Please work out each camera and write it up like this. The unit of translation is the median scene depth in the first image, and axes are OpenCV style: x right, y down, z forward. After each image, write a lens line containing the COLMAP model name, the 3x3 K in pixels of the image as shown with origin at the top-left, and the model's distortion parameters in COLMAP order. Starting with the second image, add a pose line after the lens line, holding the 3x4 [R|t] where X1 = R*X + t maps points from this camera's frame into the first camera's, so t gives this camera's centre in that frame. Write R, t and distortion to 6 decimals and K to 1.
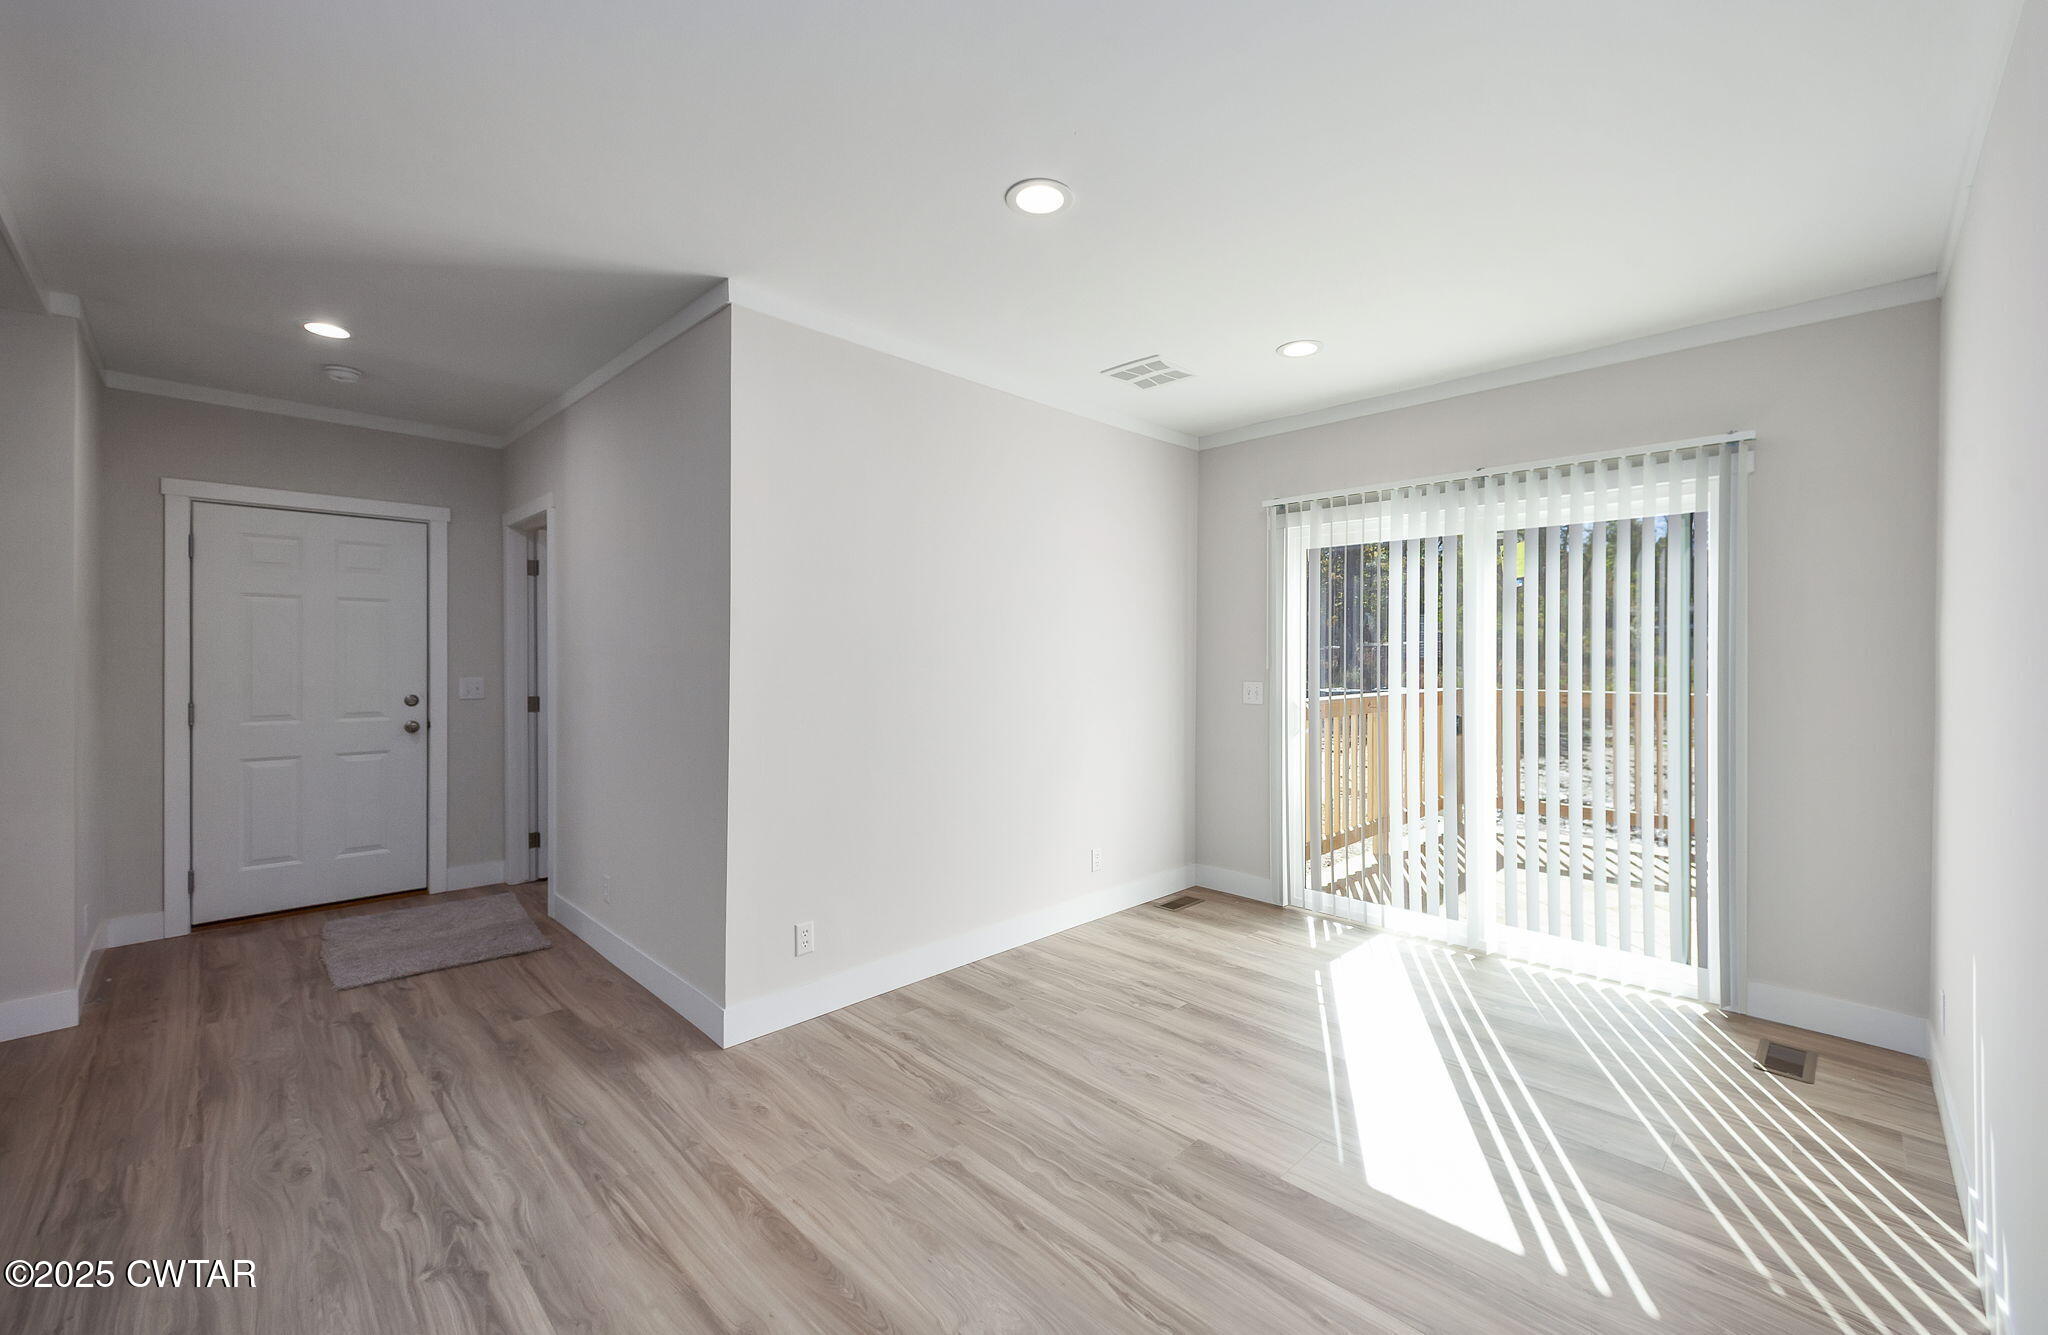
lens RADIAL K [[825.5, 0, 1024.3], [0, 825.5, 667.6], [0, 0, 1]] dist [0.014988, -0.000341]
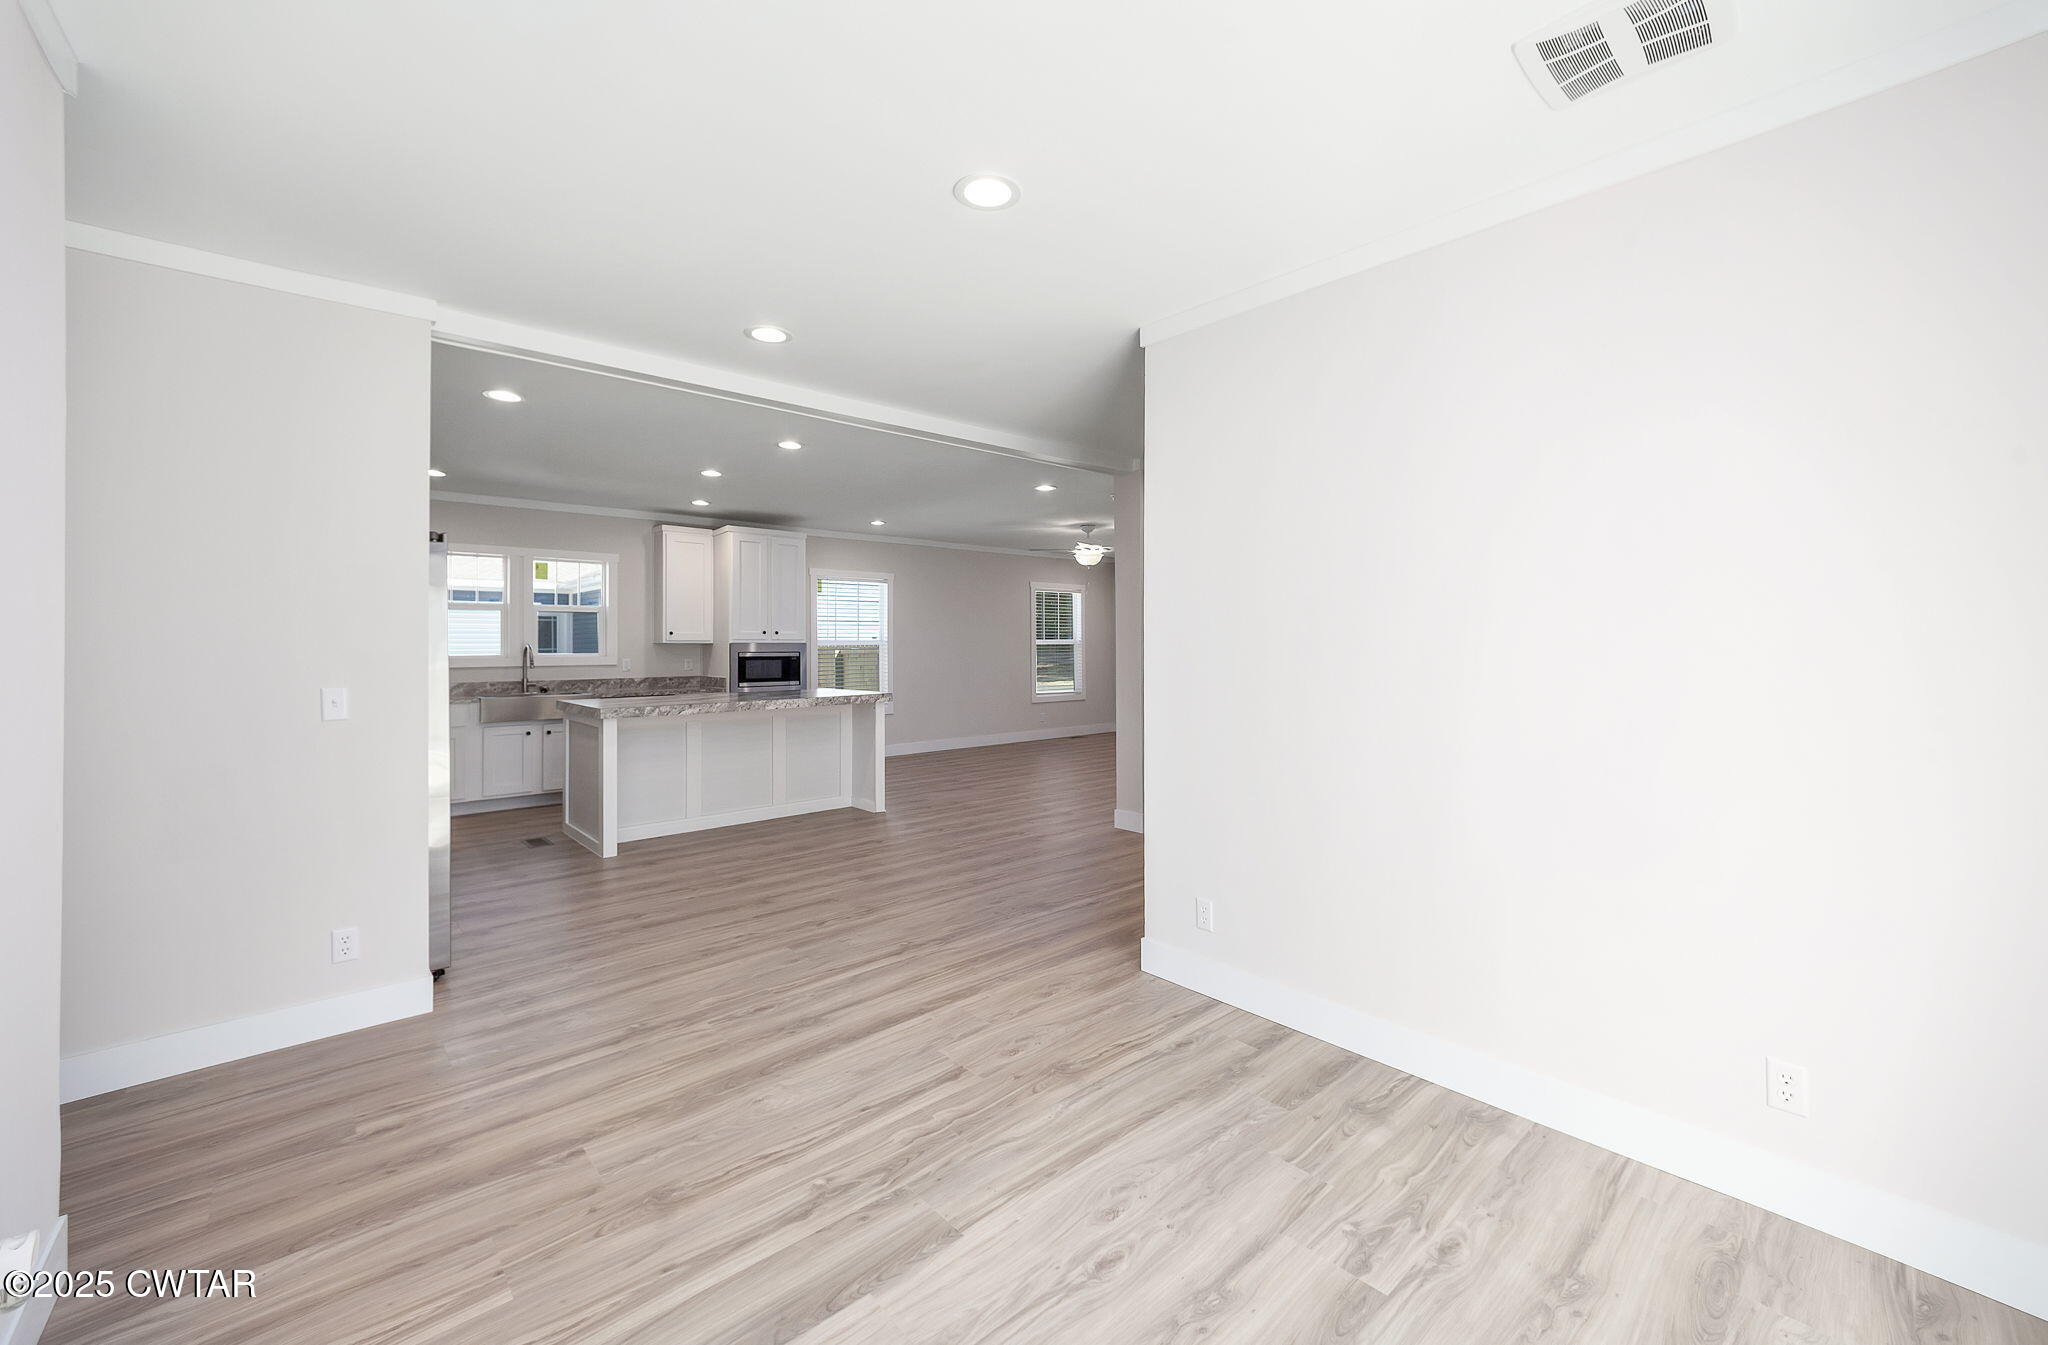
lens RADIAL K [[811.4, 0, 1034.1], [0, 811.4, 657.5], [0, 0, 1]] dist [0.007820, -0.000805]
pose [[-0.027124, 0.018463, -0.999462, 1.037806], [-0.020230, 0.999615, 0.019014, -0.011026], [0.999427, 0.020734, -0.026740, 1.129570]]
